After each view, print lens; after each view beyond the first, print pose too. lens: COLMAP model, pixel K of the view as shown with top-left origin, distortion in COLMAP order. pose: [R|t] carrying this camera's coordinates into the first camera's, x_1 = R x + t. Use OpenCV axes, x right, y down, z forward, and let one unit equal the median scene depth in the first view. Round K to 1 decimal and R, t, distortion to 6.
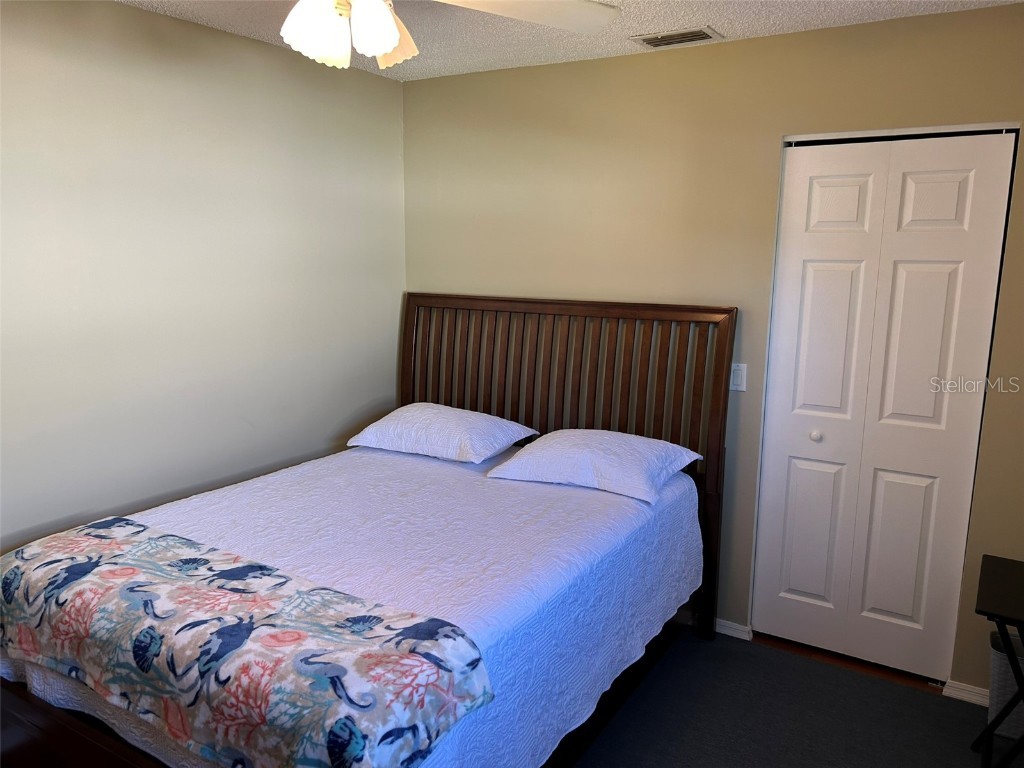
lens RADIAL K [[782.2, 0, 516.0], [0, 782.2, 389.5], [0, 0, 1]] dist [0.034102, -0.011552]
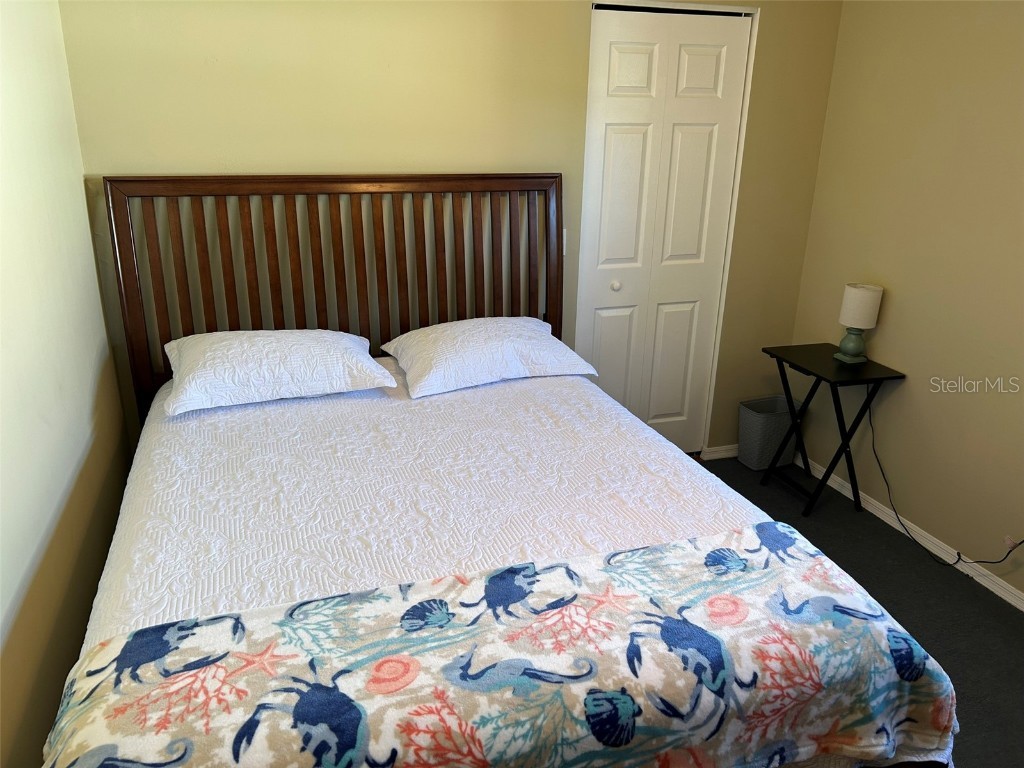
lens RADIAL K [[786.4, 0, 519.4], [0, 786.4, 380.5], [0, 0, 1]] dist [0.082675, -0.110089]
pose [[0.631919, -0.250887, 0.733304, -0.893541], [0.130766, 0.967105, 0.218191, -0.117358], [-0.763923, -0.041988, 0.643940, 0.575049]]
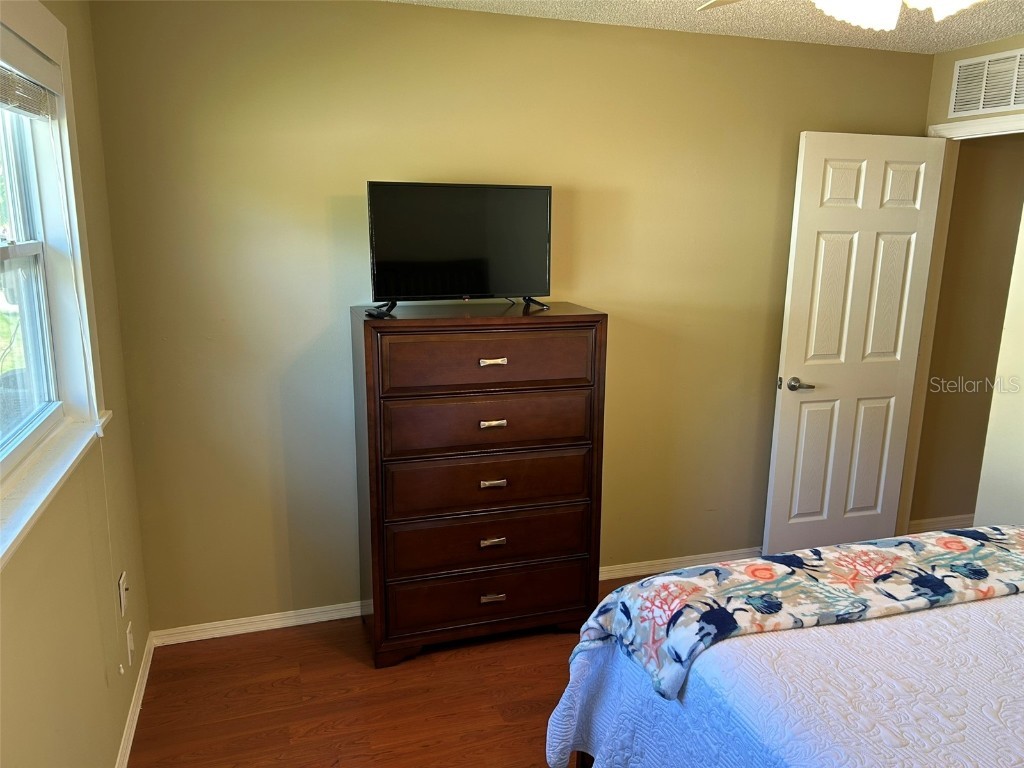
lens RADIAL K [[782.2, 0, 516.0], [0, 782.2, 389.5], [0, 0, 1]] dist [0.034102, -0.011552]
pose [[-0.637037, 0.145929, -0.756894, 0.693506], [-0.167537, 0.932232, 0.320741, -0.219022], [0.752406, 0.331132, -0.569418, 1.173626]]
